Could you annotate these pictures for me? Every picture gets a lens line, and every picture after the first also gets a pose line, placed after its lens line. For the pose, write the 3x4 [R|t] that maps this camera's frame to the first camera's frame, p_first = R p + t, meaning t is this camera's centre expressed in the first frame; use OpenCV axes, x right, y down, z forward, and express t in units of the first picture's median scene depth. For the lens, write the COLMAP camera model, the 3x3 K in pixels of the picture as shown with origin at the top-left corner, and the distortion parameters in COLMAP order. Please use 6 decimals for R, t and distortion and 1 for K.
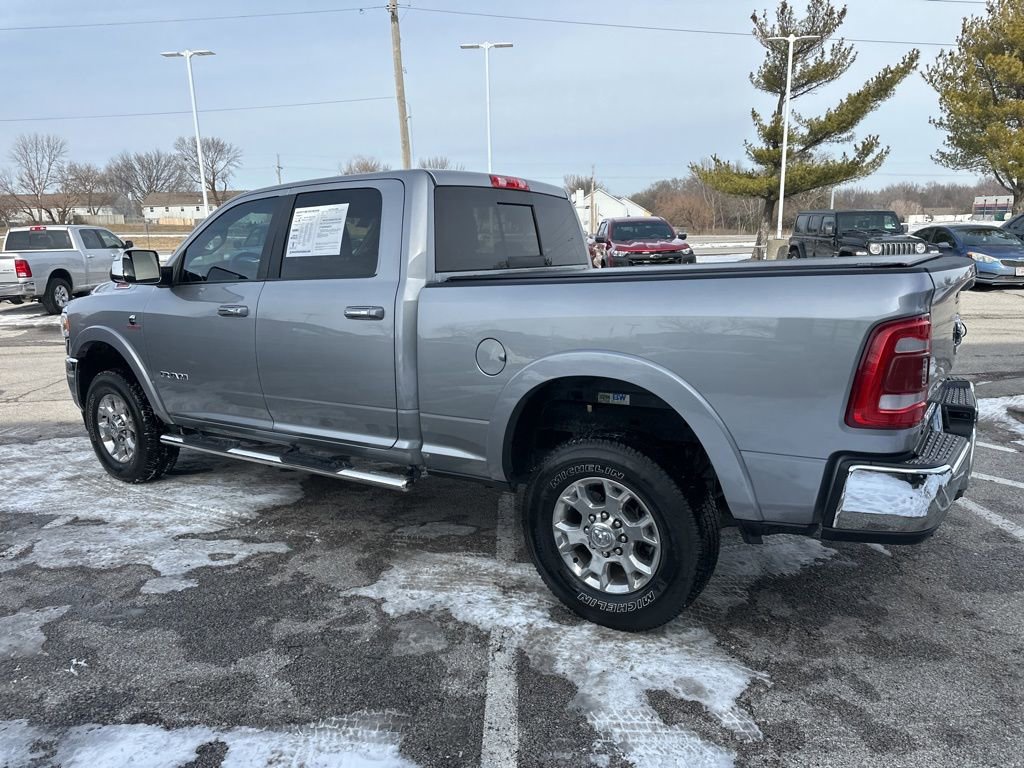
lens RADIAL K [[720.4, 0, 511.9], [0, 720.4, 377.5], [0, 0, 1]] dist [0.036642, -0.044274]
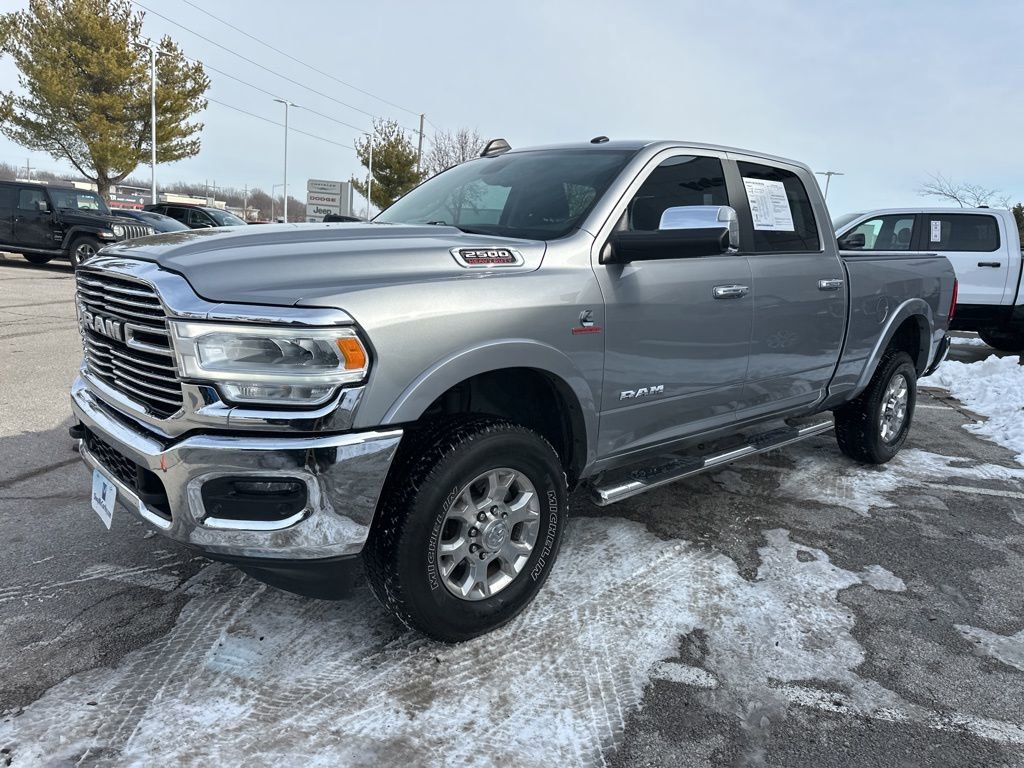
lens RADIAL K [[720.6, 0, 512.1], [0, 720.6, 373.2], [0, 0, 1]] dist [0.033965, -0.037687]
pose [[0.231238, -0.136704, 0.963245, -1.340249], [0.124324, 0.986114, 0.110104, -0.128520], [-0.964921, 0.094294, 0.245023, 1.113357]]
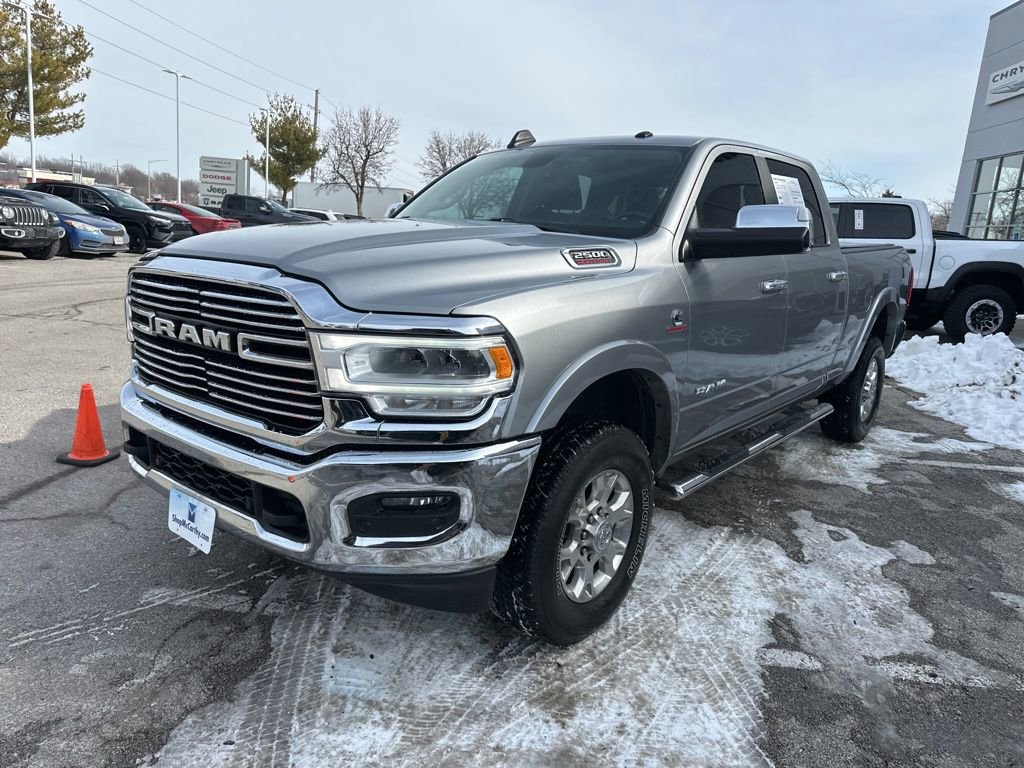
lens RADIAL K [[720.4, 0, 511.9], [0, 720.4, 377.5], [0, 0, 1]] dist [0.036642, -0.044274]
pose [[0.091200, -0.170435, 0.981139, -1.360535], [0.128346, 0.979040, 0.158140, -0.170418], [-0.987527, 0.111503, 0.111163, 1.300660]]
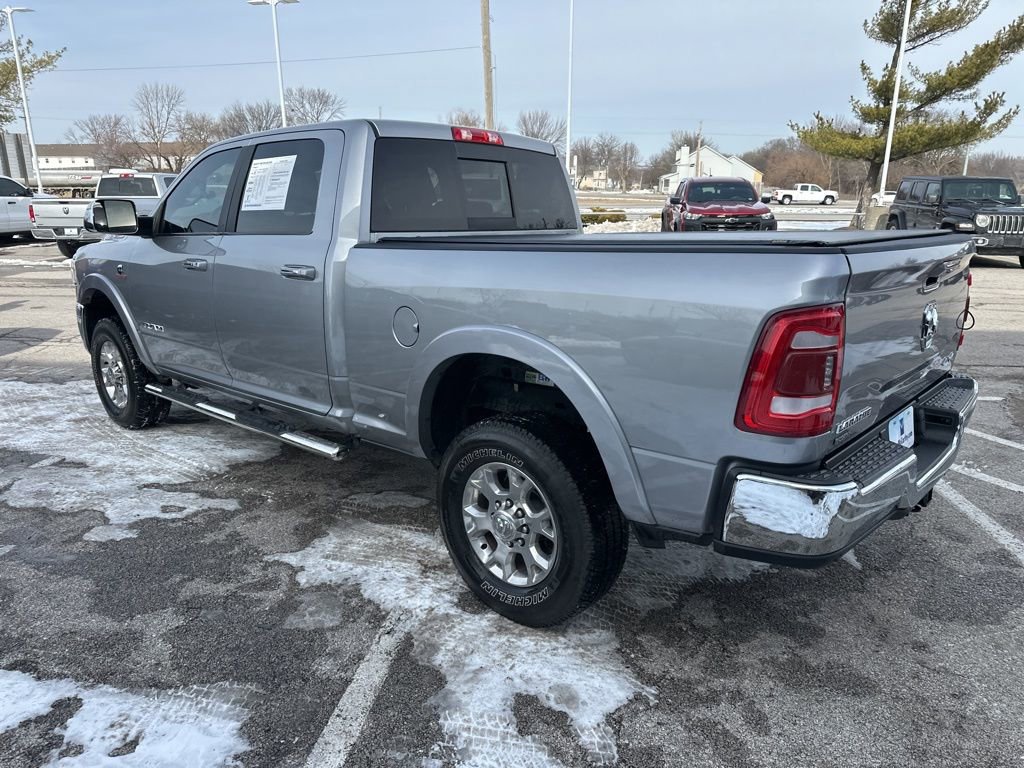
lens RADIAL K [[723.1, 0, 512.3], [0, 723.1, 389.1], [0, 0, 1]] dist [0.027185, -0.033121]
pose [[0.990611, 0.060483, -0.122600, 0.183400], [-0.051807, 0.996003, 0.072763, -0.018236], [0.126511, -0.065729, 0.989785, 0.067414]]
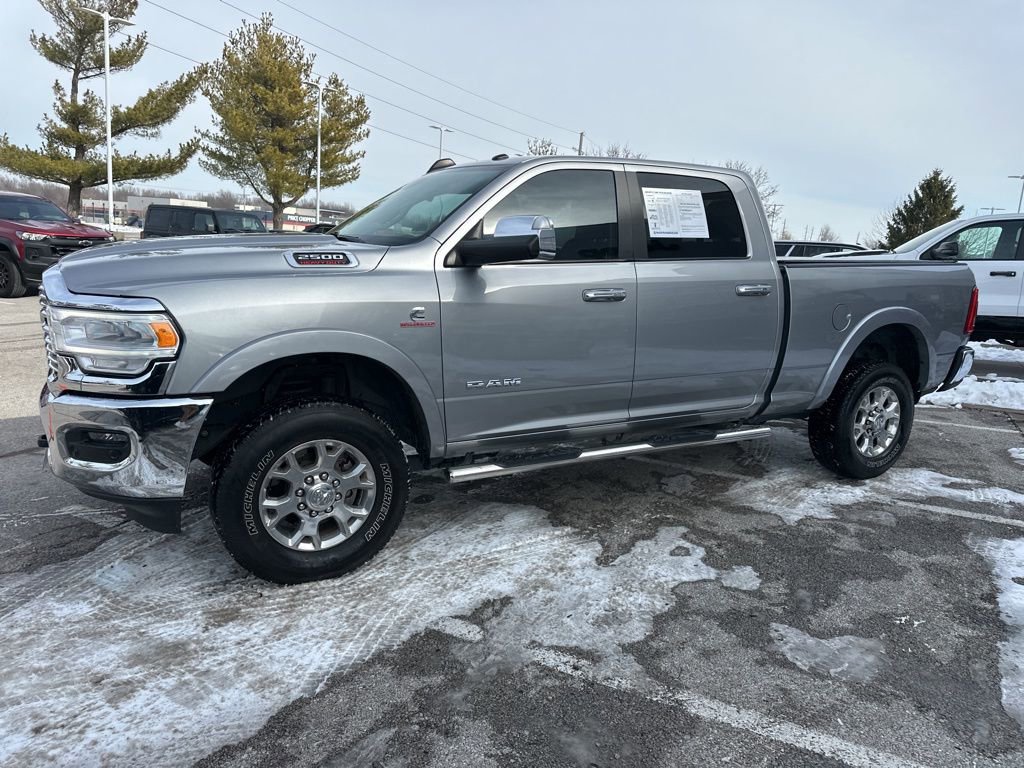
lens RADIAL K [[716.1, 0, 512.1], [0, 716.1, 373.0], [0, 0, 1]] dist [0.045460, -0.055490]
pose [[0.448293, -0.107270, 0.887427, -1.308373], [0.111893, 0.991699, 0.063351, -0.067855], [-0.886856, 0.070897, 0.456574, 0.752396]]
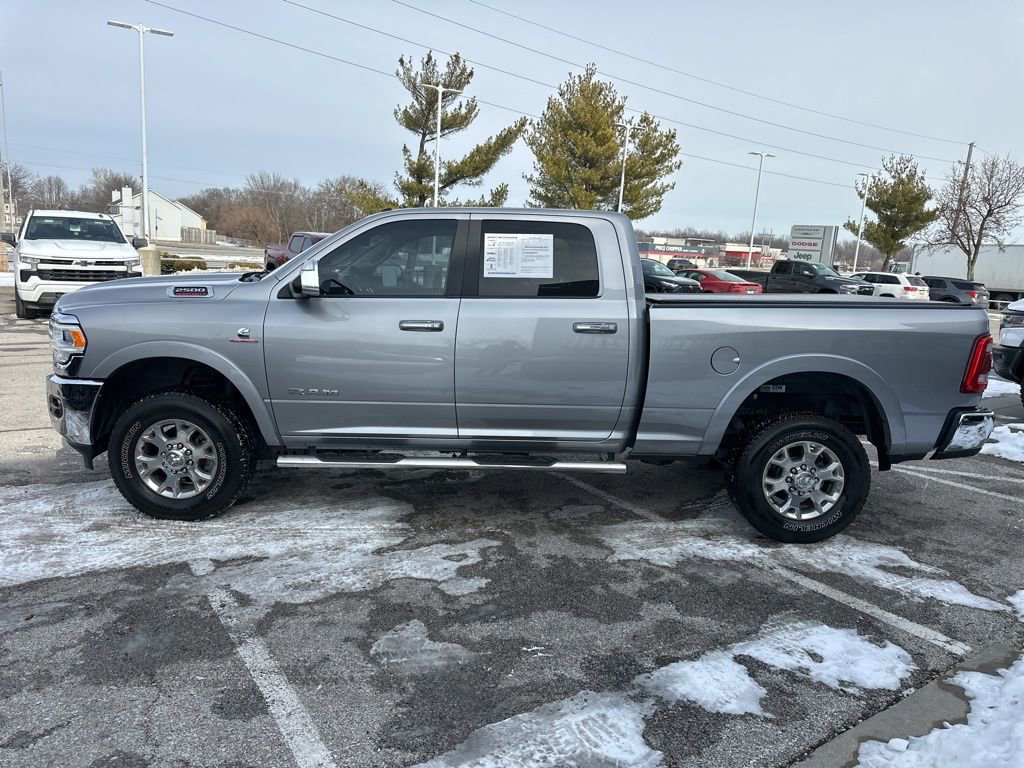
lens RADIAL K [[708.9, 0, 512.0], [0, 708.9, 384.0], [0, 0, 1]] dist [0.087448, -0.116881]
pose [[0.822999, -0.036059, 0.566898, -0.915112], [0.042596, 0.999091, 0.001710, -0.004568], [-0.566444, 0.022741, 0.823786, 0.093748]]
